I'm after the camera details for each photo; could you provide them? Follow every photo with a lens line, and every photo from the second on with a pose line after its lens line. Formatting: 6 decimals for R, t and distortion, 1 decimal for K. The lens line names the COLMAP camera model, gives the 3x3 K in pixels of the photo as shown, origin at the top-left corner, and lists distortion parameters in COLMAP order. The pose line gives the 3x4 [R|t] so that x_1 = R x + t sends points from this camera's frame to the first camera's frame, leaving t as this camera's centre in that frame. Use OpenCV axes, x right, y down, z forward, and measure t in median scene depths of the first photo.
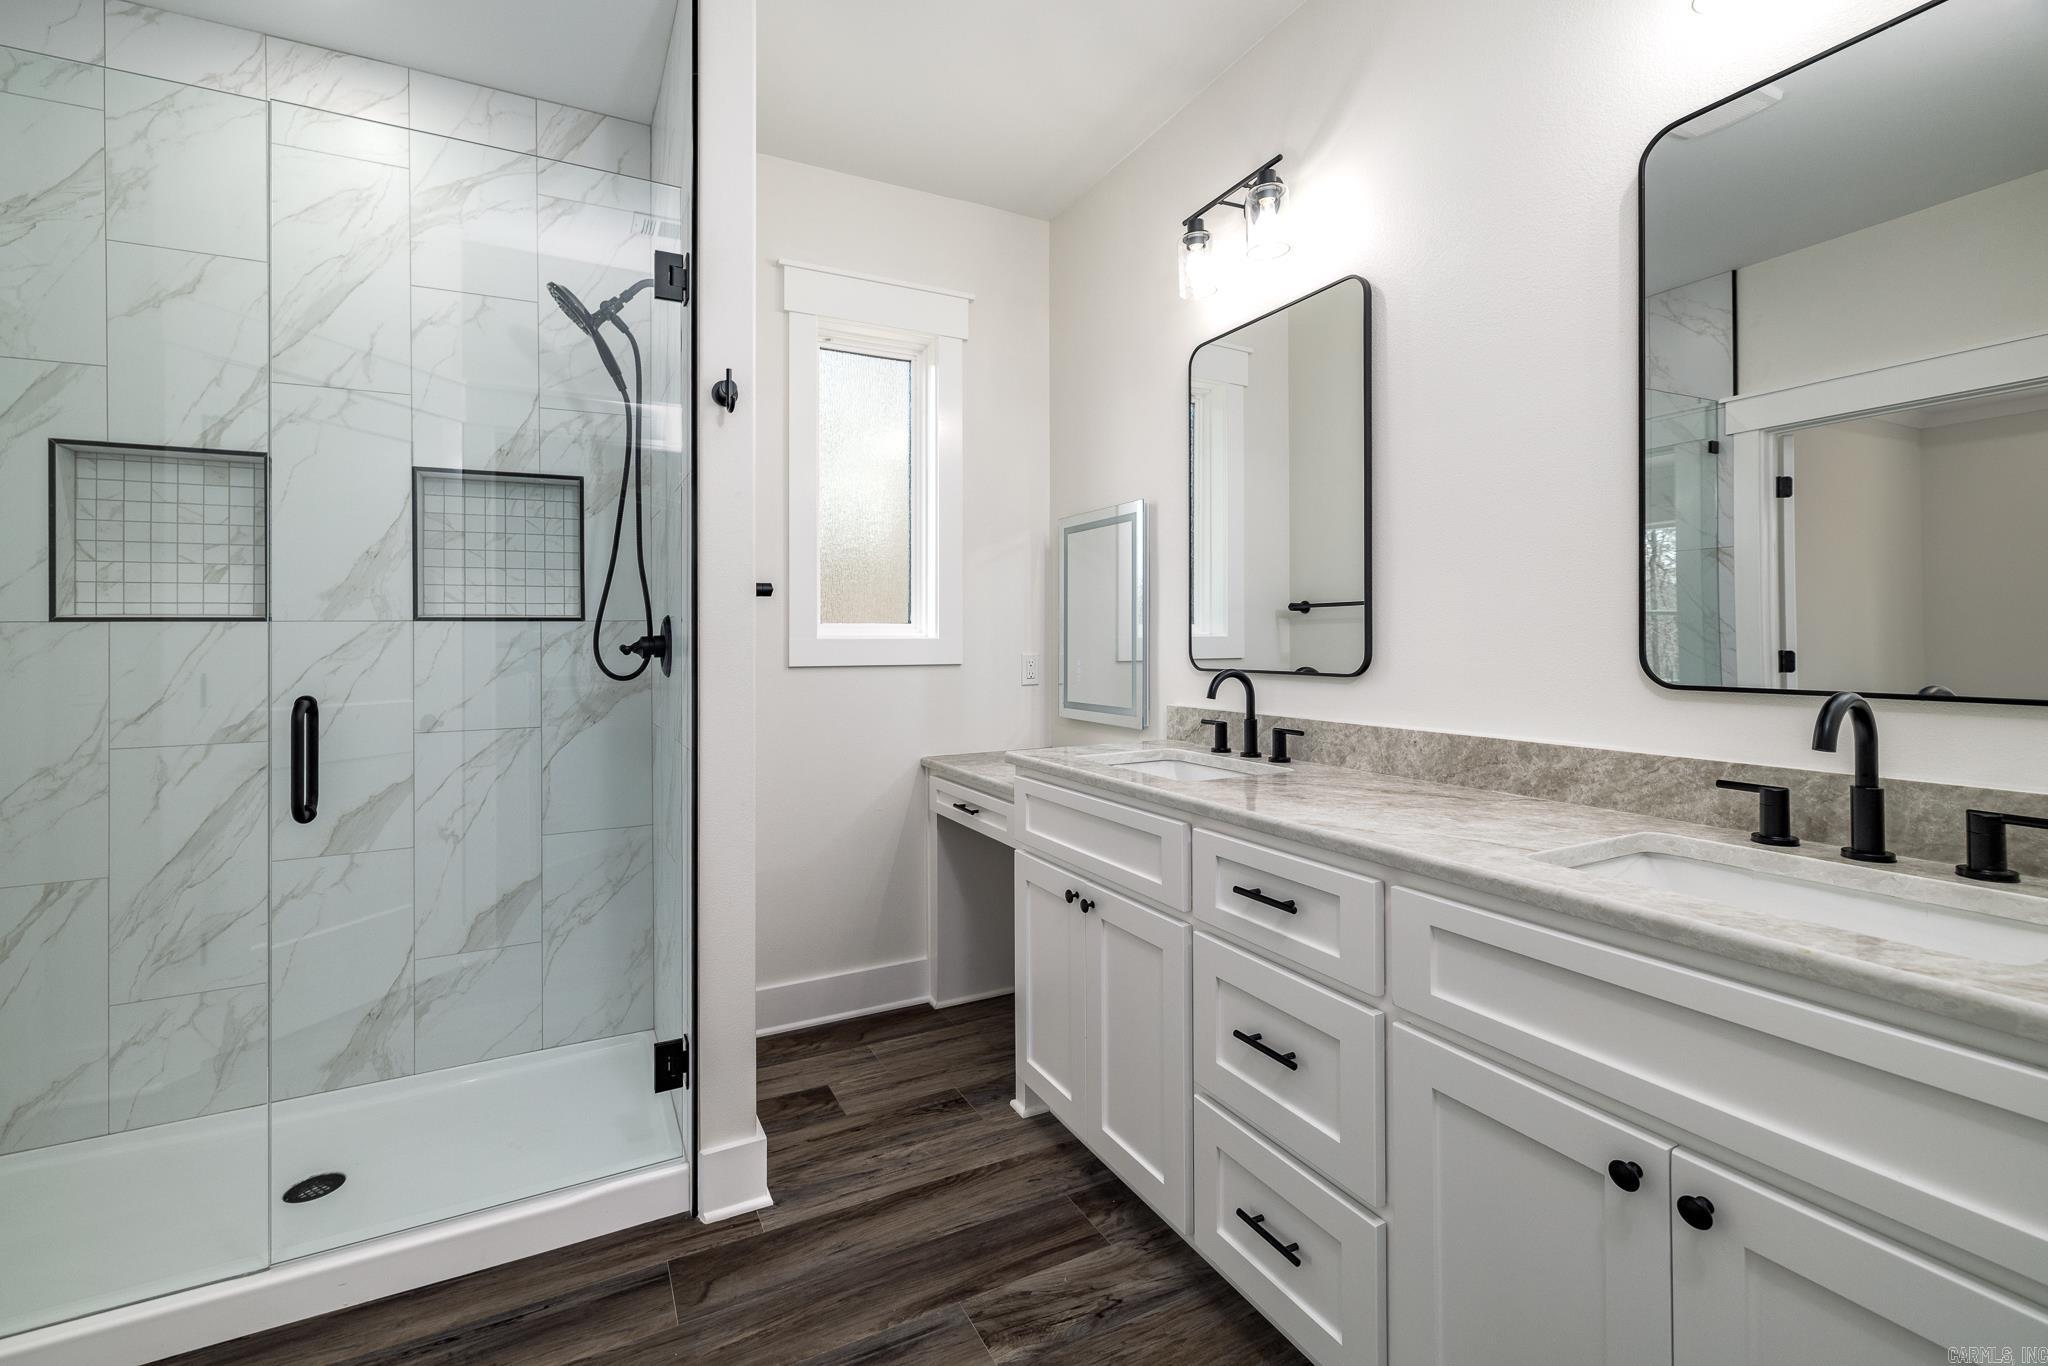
lens RADIAL K [[883.6, 0, 1016.2], [0, 883.6, 641.0], [0, 0, 1]] dist [-0.000037, -0.000017]
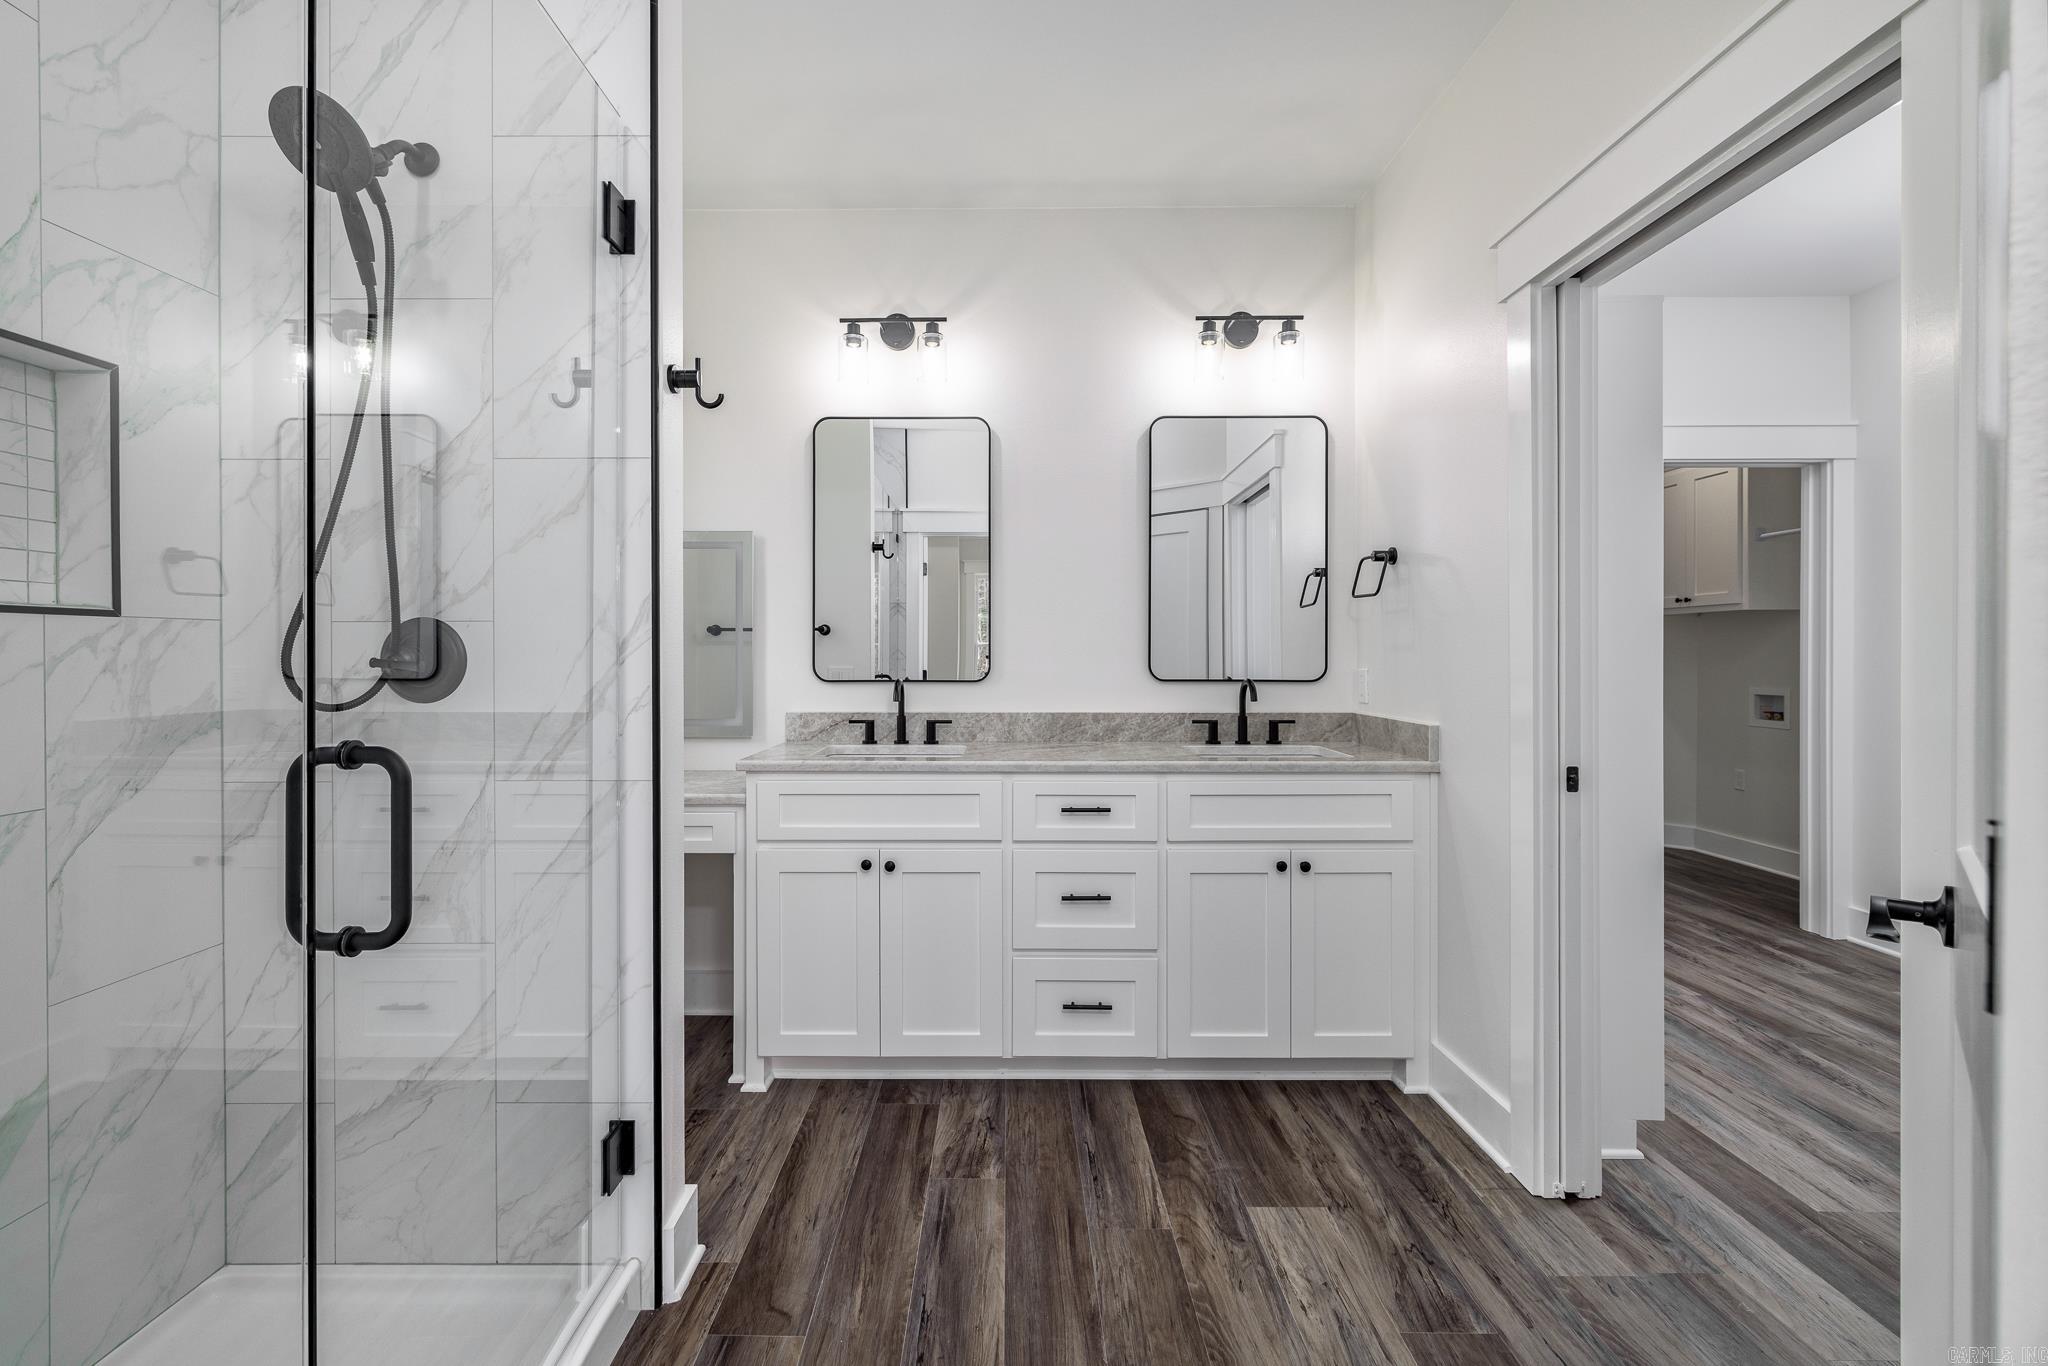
lens RADIAL K [[864.2, 0, 1008.1], [0, 864.2, 668.7], [0, 0, 1]] dist [-0.000012, 0.000013]
pose [[0.446048, -0.004826, 0.894996, -1.006187], [-0.002593, 0.999974, 0.006684, 0.008544], [-0.895005, -0.005302, 0.446024, 0.315271]]
